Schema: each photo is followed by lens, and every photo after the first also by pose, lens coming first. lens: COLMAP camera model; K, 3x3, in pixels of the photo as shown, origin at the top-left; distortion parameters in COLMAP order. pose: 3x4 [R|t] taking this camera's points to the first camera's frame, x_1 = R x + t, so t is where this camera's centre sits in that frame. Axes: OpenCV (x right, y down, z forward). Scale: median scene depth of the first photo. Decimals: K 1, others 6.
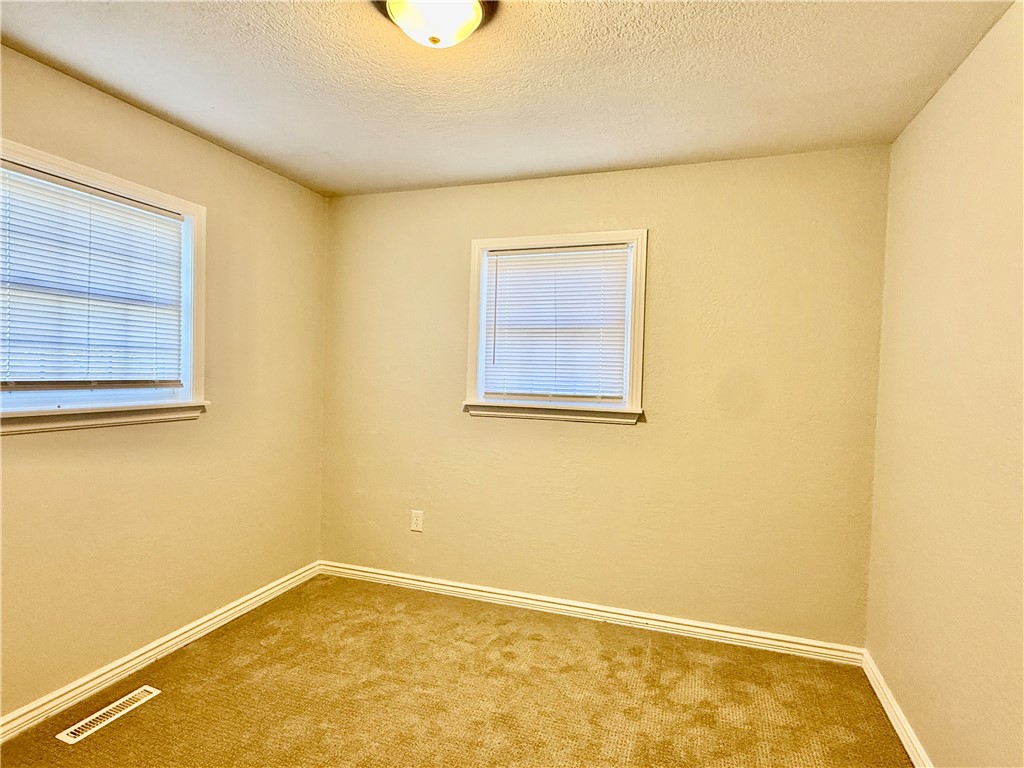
lens RADIAL K [[500.0, 0, 464.7], [0, 500.0, 380.7], [0, 0, 1]] dist [0.001314, -0.000320]
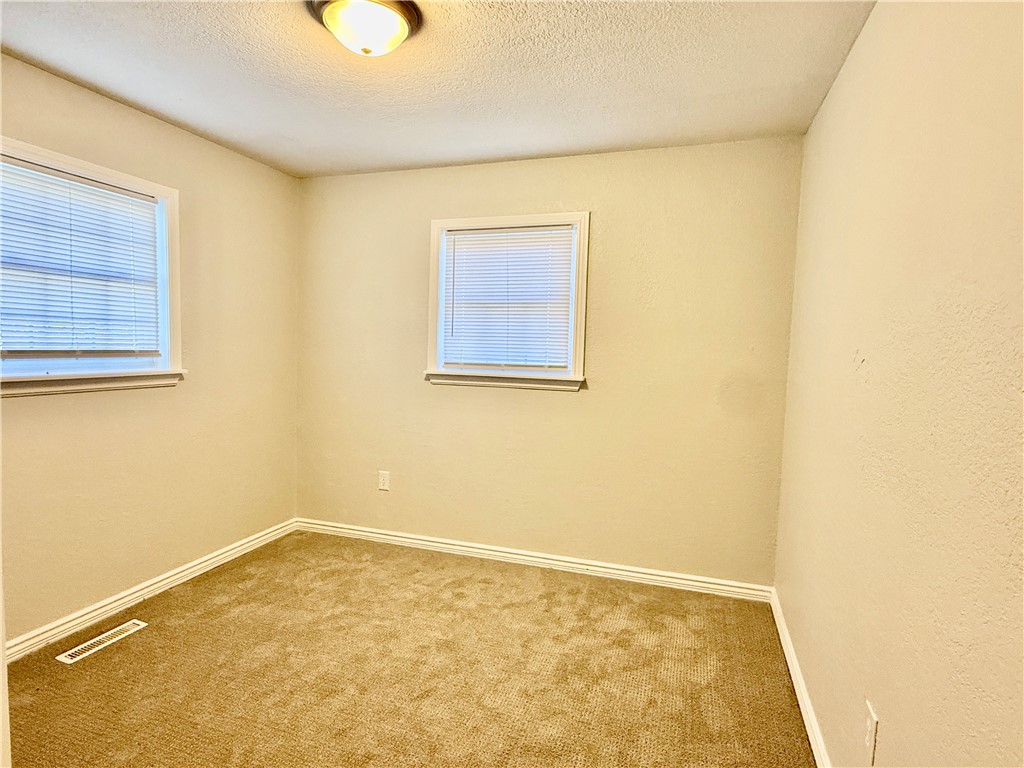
lens RADIAL K [[553.9, 0, 512.0], [0, 553.9, 384.0], [0, 0, 1]] dist [-0.000667, 0.000653]
pose [[0.999916, -0.000518, 0.012984, 0.190388], [-0.000058, 0.999017, 0.044333, 0.018778], [-0.012994, -0.044330, 0.998932, -0.226898]]
